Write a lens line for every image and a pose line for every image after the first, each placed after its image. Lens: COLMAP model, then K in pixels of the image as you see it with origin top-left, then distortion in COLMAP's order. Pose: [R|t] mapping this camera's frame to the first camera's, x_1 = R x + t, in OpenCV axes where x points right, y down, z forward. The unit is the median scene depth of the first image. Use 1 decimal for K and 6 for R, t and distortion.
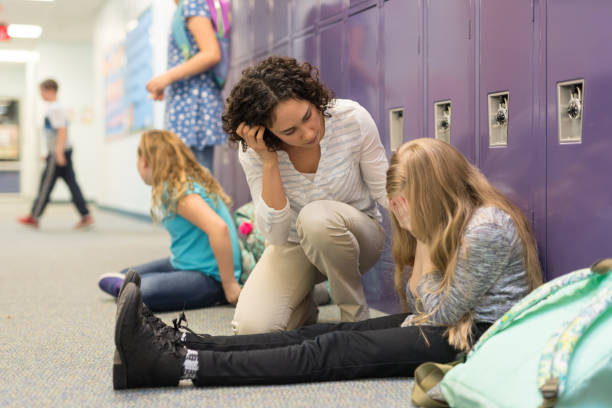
lens RADIAL K [[917.3, 0, 294.4], [0, 917.3, 199.6], [0, 0, 1]] dist [0.000557, 0.000000]
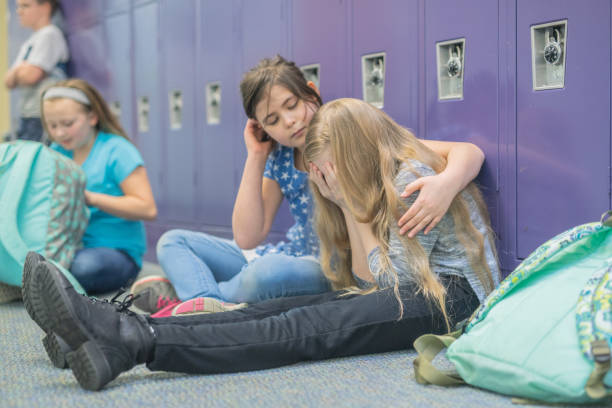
lens RADIAL K [[919.7, 0, 316.8], [0, 919.7, 198.2], [0, 0, 1]] dist [0.000358, 0.000000]
pose [[0.967697, -0.015855, 0.251618, -0.170616], [0.014670, 0.999871, 0.006583, 0.039784], [-0.251690, -0.002679, 0.967804, 0.174852]]
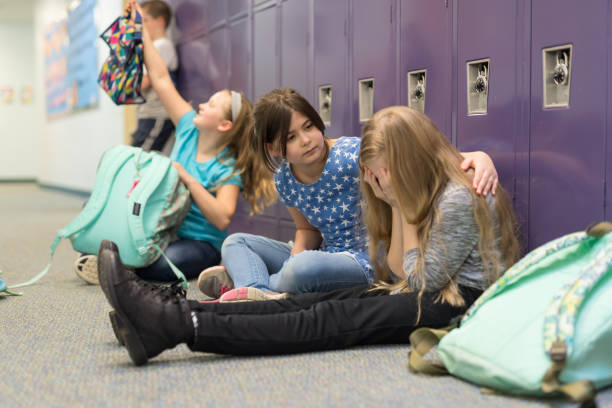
lens RADIAL K [[874.2, 0, 307.8], [0, 874.2, 205.8], [0, 0, 1]] dist [0.003946, 0.000000]
pose [[0.995612, -0.003736, 0.093502, -0.063964], [0.001077, 0.999594, 0.028478, 0.018250], [-0.093570, -0.028252, 0.995212, 0.075490]]
